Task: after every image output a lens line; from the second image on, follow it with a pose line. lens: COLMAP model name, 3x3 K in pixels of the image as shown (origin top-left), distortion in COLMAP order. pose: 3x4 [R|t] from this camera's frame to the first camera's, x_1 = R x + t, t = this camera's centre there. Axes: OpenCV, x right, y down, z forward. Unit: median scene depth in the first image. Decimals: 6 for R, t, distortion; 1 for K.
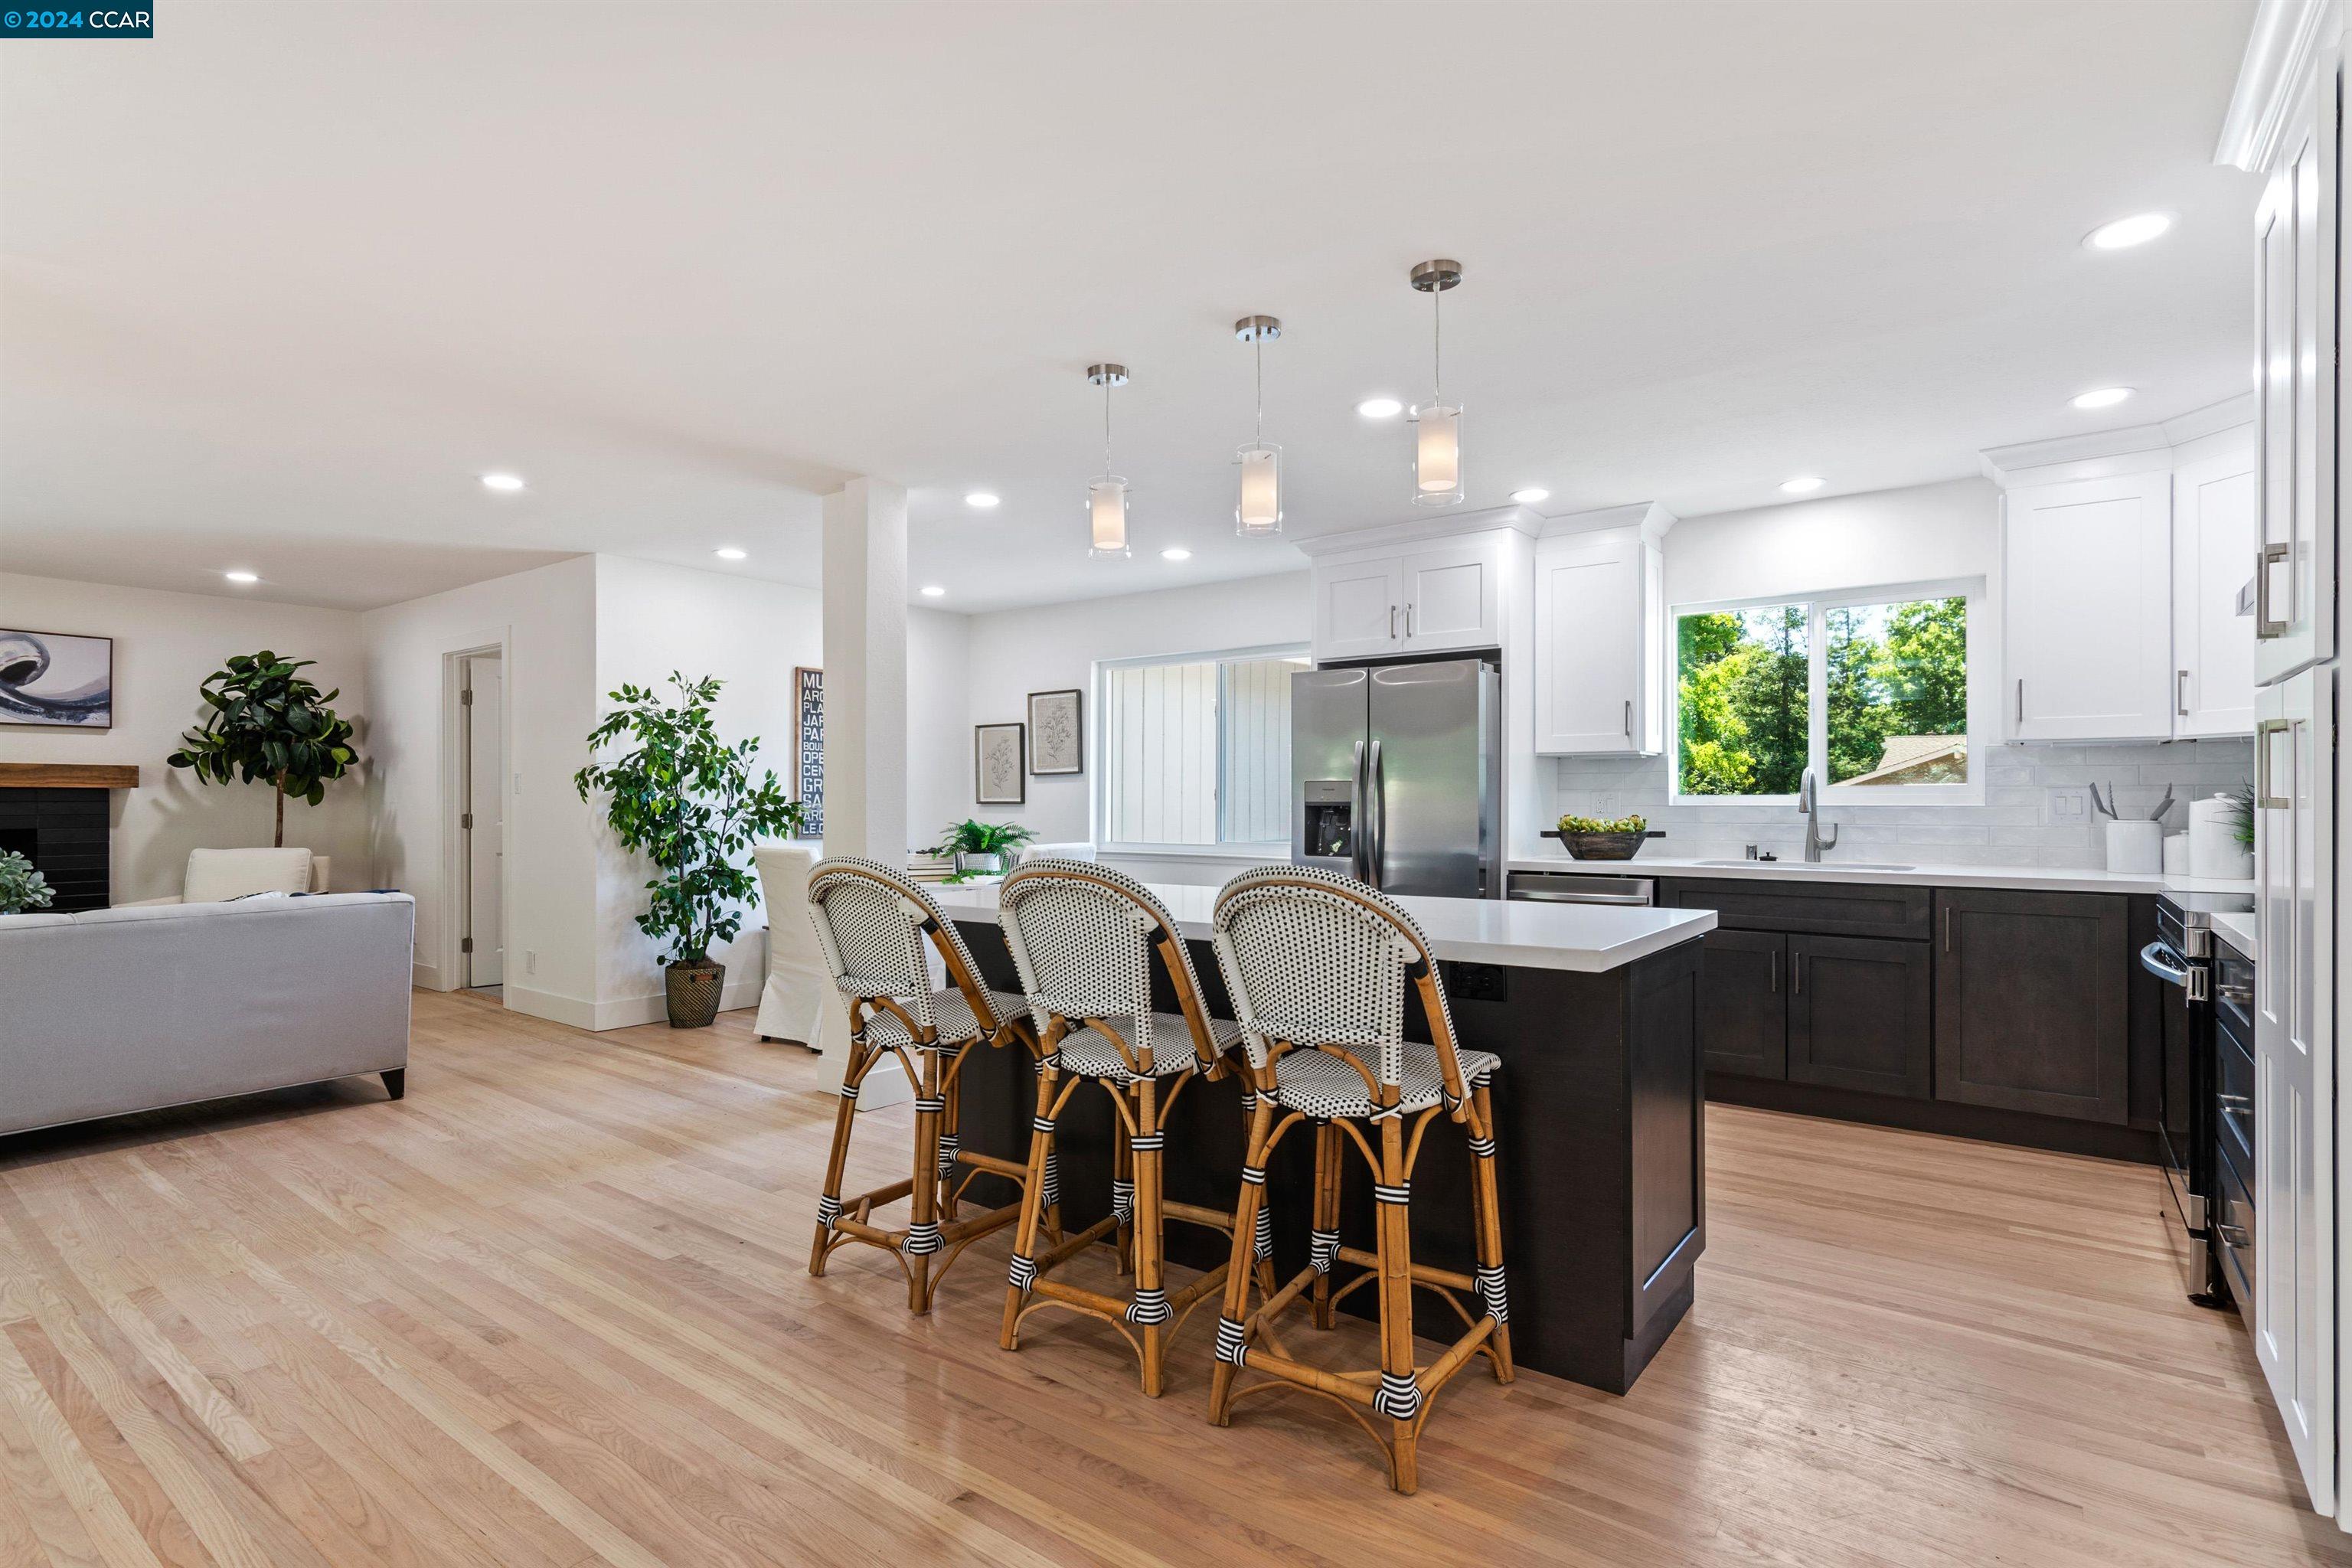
lens RADIAL K [[1137.7, 0, 1180.2], [0, 1137.7, 804.1], [0, 0, 1]] dist [-0.007019, 0.002496]
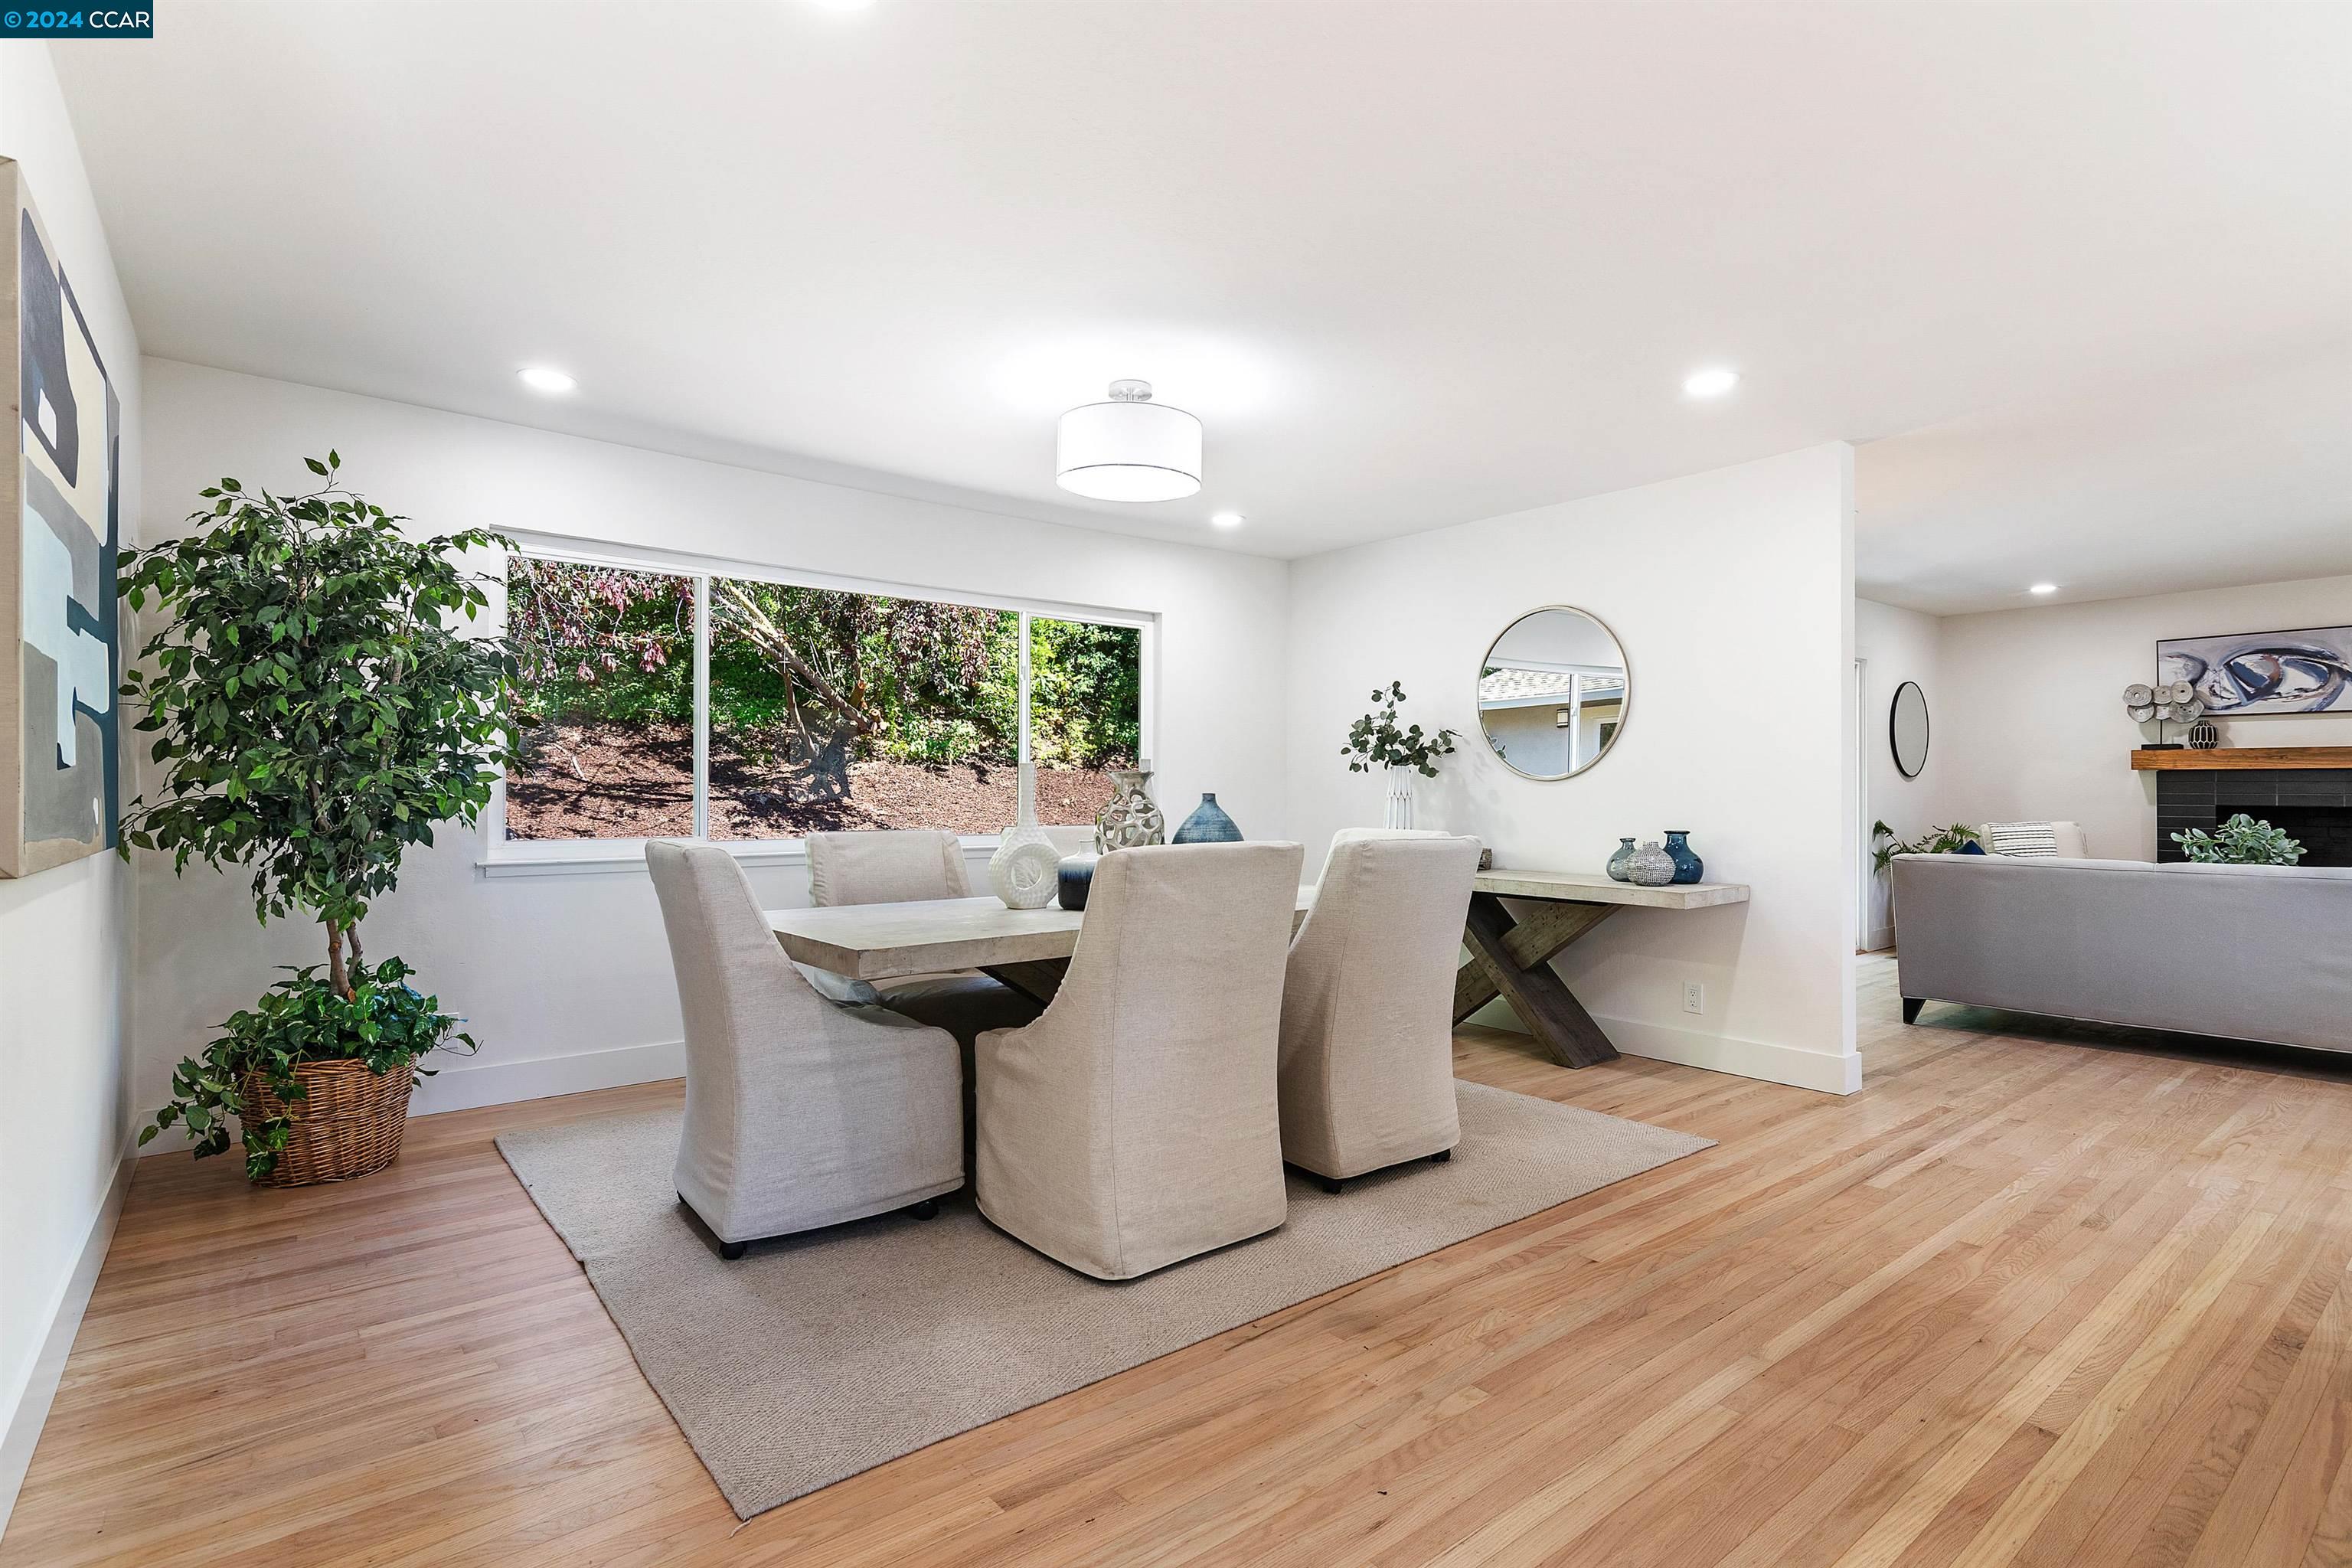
lens RADIAL K [[1137.7, 0, 1193.8], [0, 1137.7, 794.5], [0, 0, 1]] dist [-0.007019, 0.002496]
pose [[-0.244125, 0.003784, -0.969736, 0.387272], [-0.005466, 0.999971, 0.005278, 0.014333], [0.969728, 0.006589, -0.244097, 0.199082]]
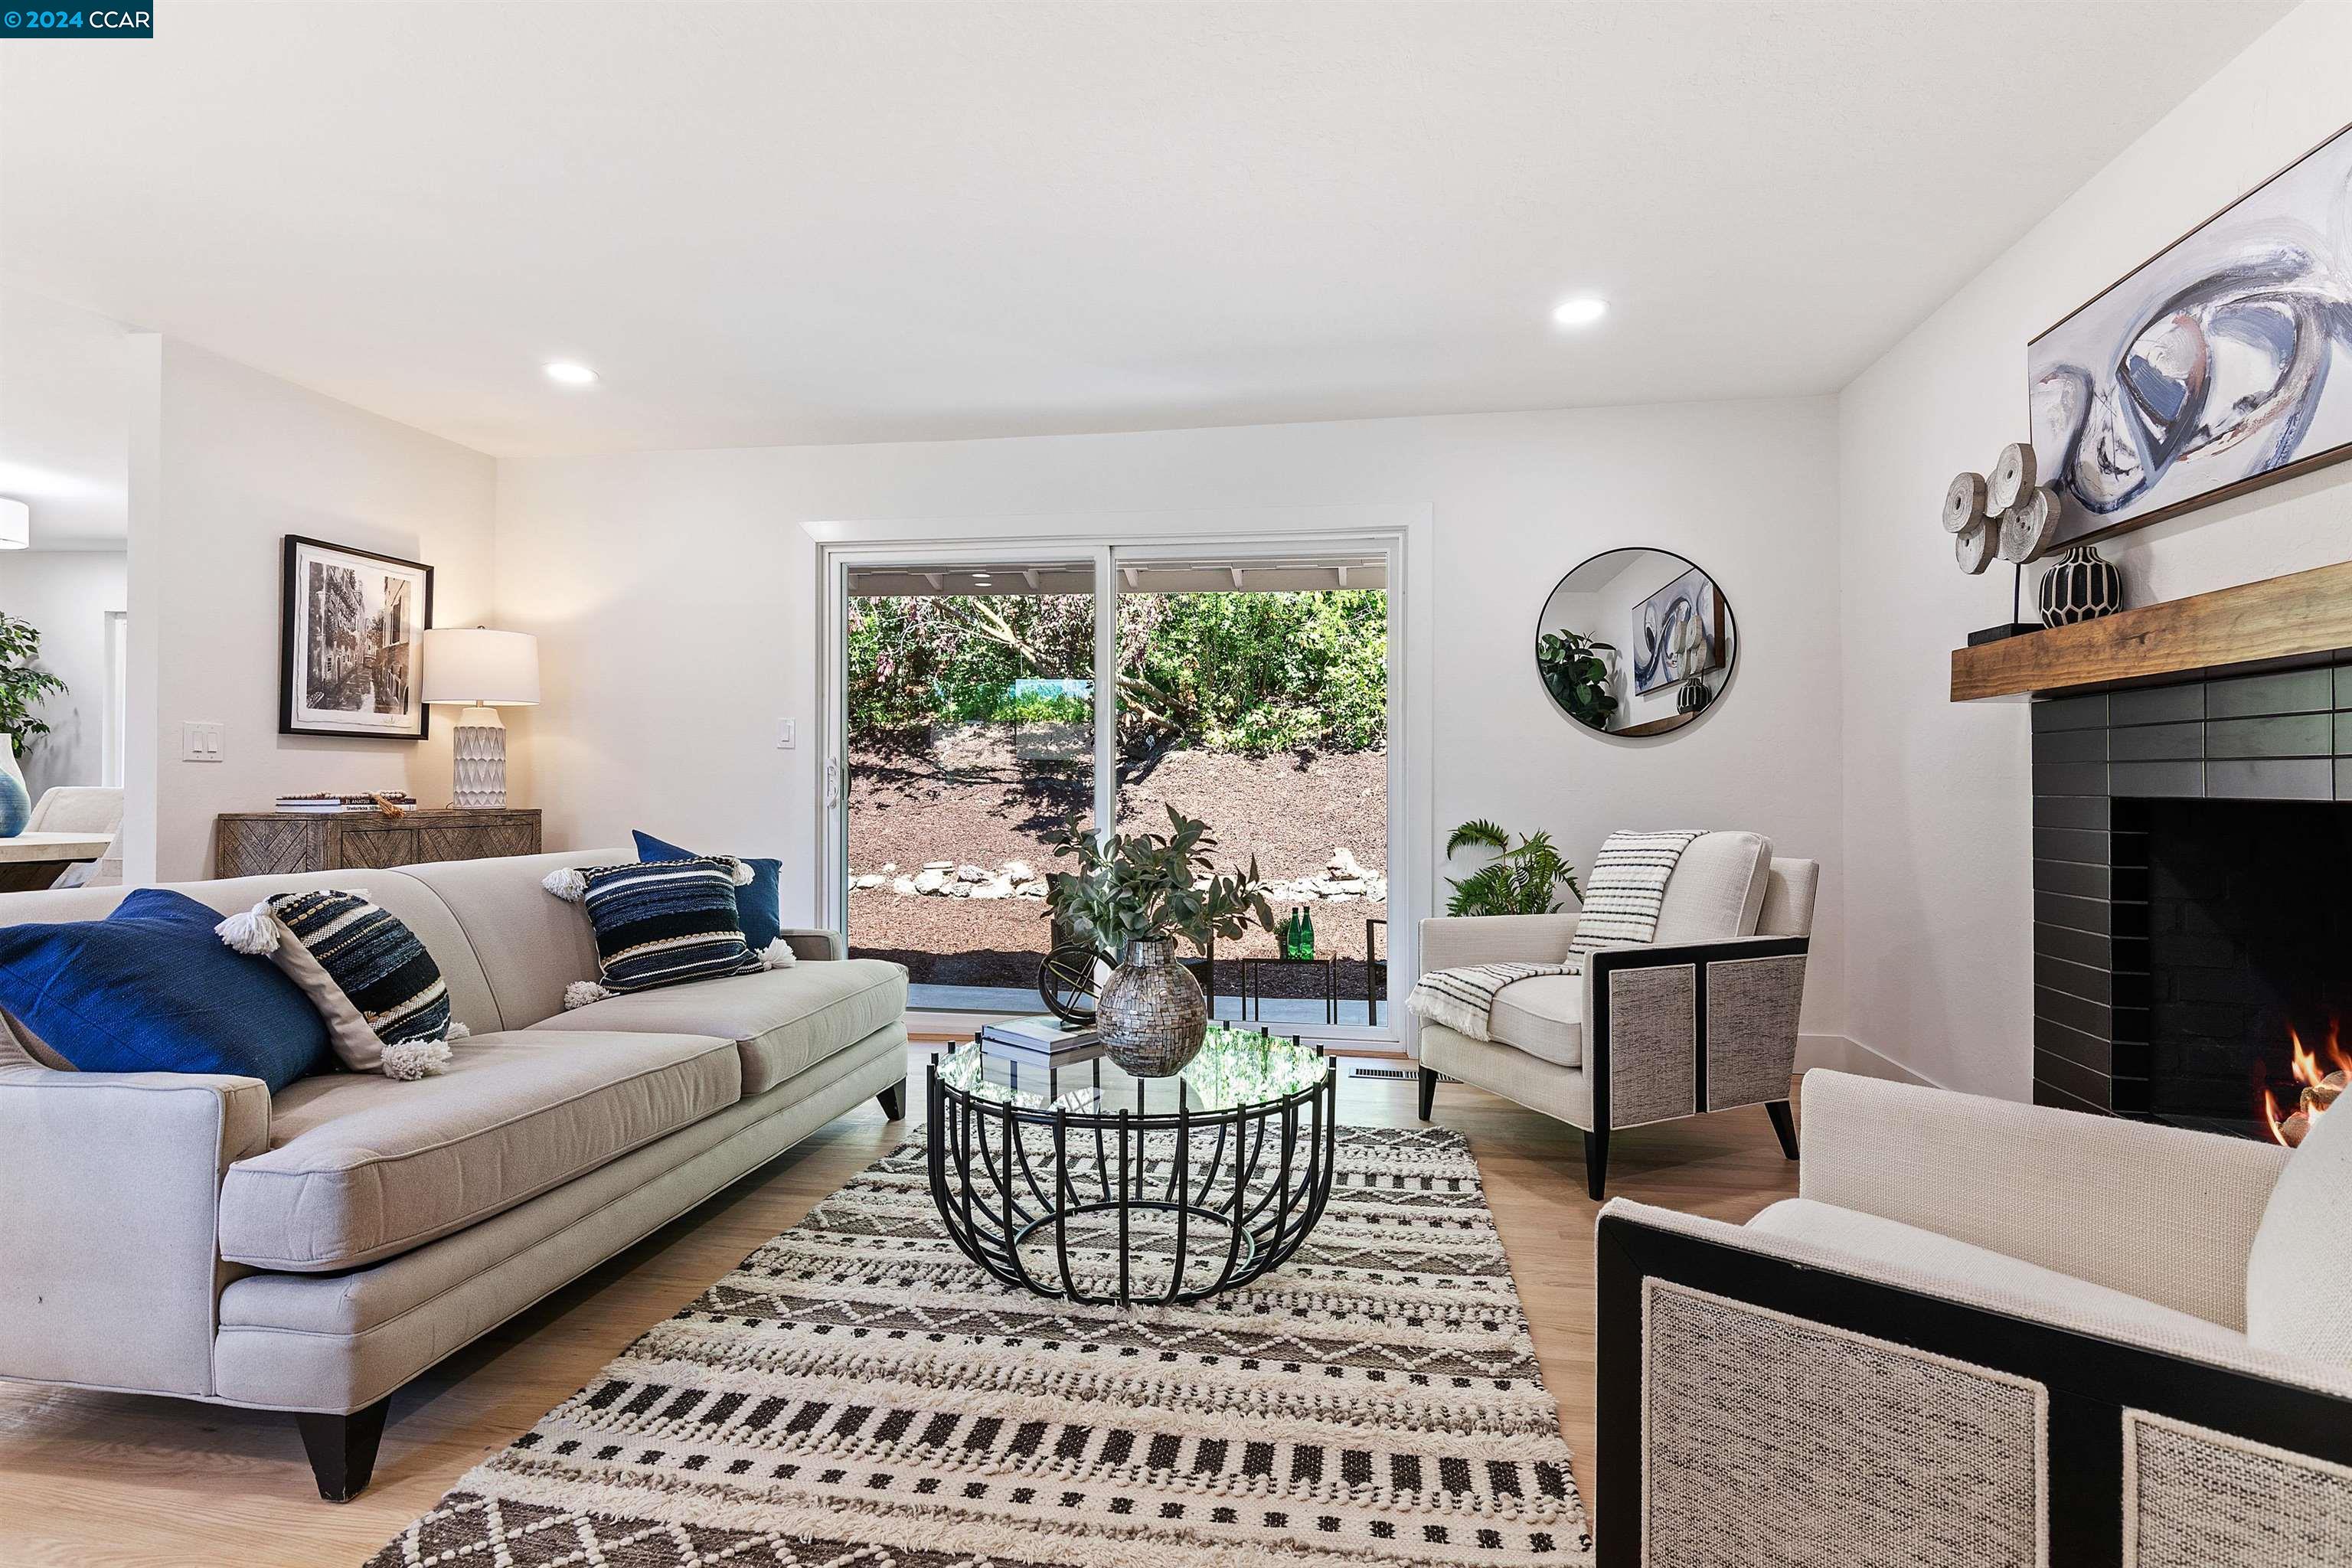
lens RADIAL K [[1137.7, 0, 1185.7], [0, 1137.7, 778.3], [0, 0, 1]] dist [-0.007019, 0.002496]
pose [[-0.883779, -0.005362, -0.467874, -0.815344], [-0.005661, 0.999984, -0.000766, 0.024470], [0.467871, 0.001972, -0.883795, 1.412295]]
